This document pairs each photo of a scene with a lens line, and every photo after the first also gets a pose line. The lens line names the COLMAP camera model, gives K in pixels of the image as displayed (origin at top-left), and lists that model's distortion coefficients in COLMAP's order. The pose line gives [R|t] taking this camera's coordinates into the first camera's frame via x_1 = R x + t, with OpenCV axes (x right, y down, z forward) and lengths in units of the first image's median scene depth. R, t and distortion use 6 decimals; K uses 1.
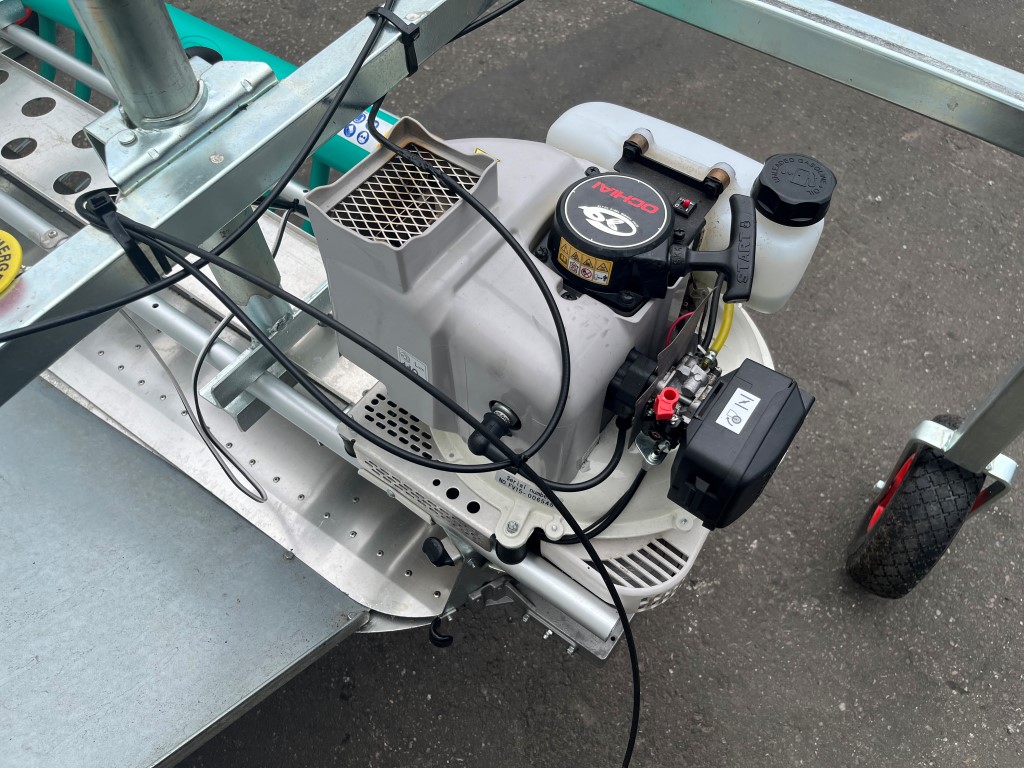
lens RADIAL K [[774.8, 0, 508.4], [0, 774.8, 396.4], [0, 0, 1]] dist [0.028316, -0.008038]
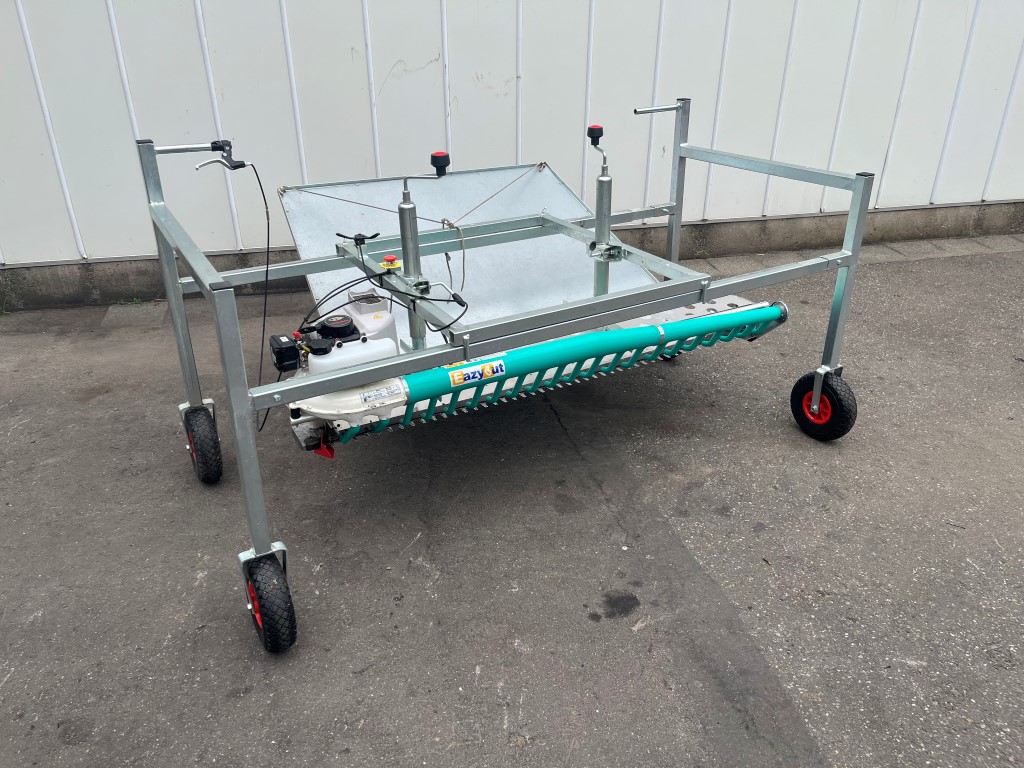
lens RADIAL K [[774.8, 0, 508.4], [0, 774.8, 396.4], [0, 0, 1]] dist [0.028316, -0.008038]
pose [[-0.404075, 0.440427, -0.801715, 3.085768], [-0.775847, 0.299255, 0.555434, -2.956267], [0.484546, 0.846445, 0.220783, 0.856790]]
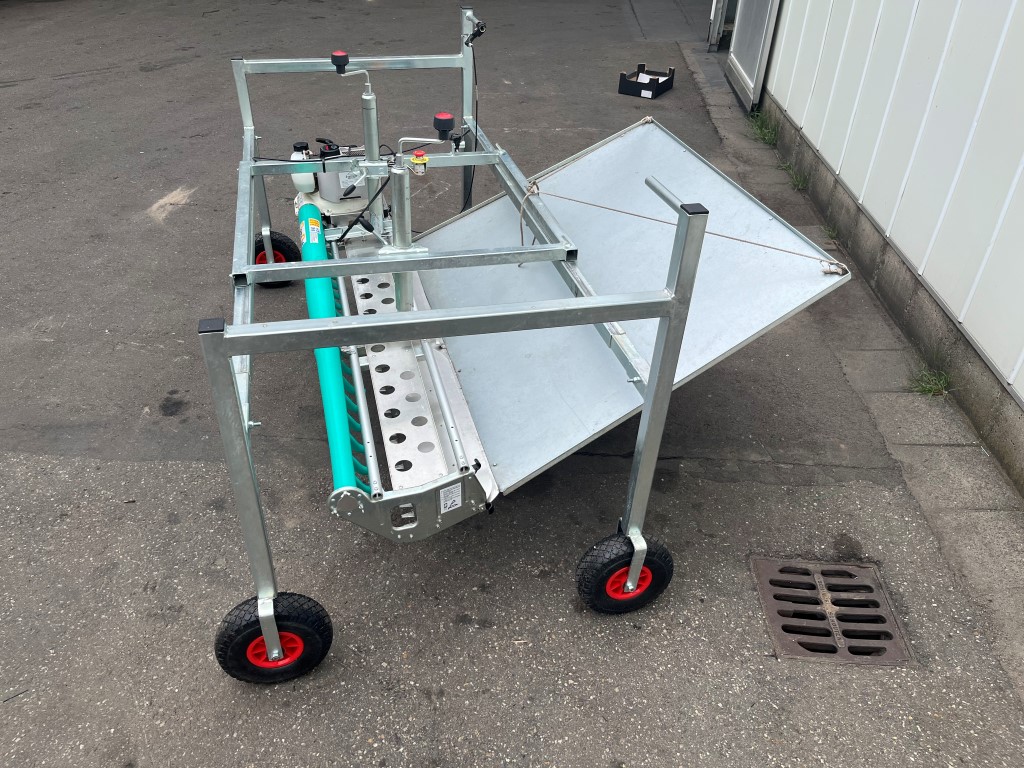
lens RADIAL K [[777.7, 0, 509.9], [0, 777.7, 386.3], [0, 0, 1]] dist [0.049775, -0.059449]
pose [[-0.773428, -0.371086, 0.513911, -4.158135], [0.532580, 0.059246, 0.844304, -4.016990], [-0.343756, 0.926707, 0.151810, 1.264006]]
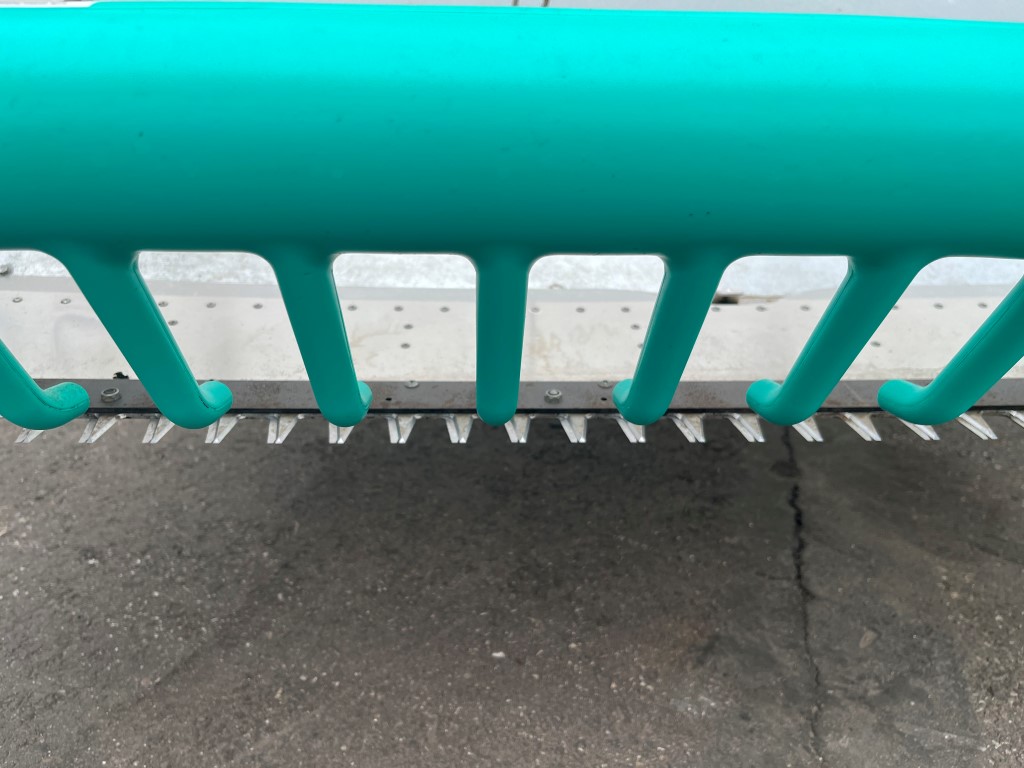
lens RADIAL K [[774.8, 0, 508.4], [0, 774.8, 396.4], [0, 0, 1]] dist [0.028316, -0.008038]
pose [[-0.786130, 0.298578, -0.541157, -0.309367], [-0.523715, 0.143158, 0.839779, -1.116539], [0.328211, 0.943587, 0.043829, 1.871637]]
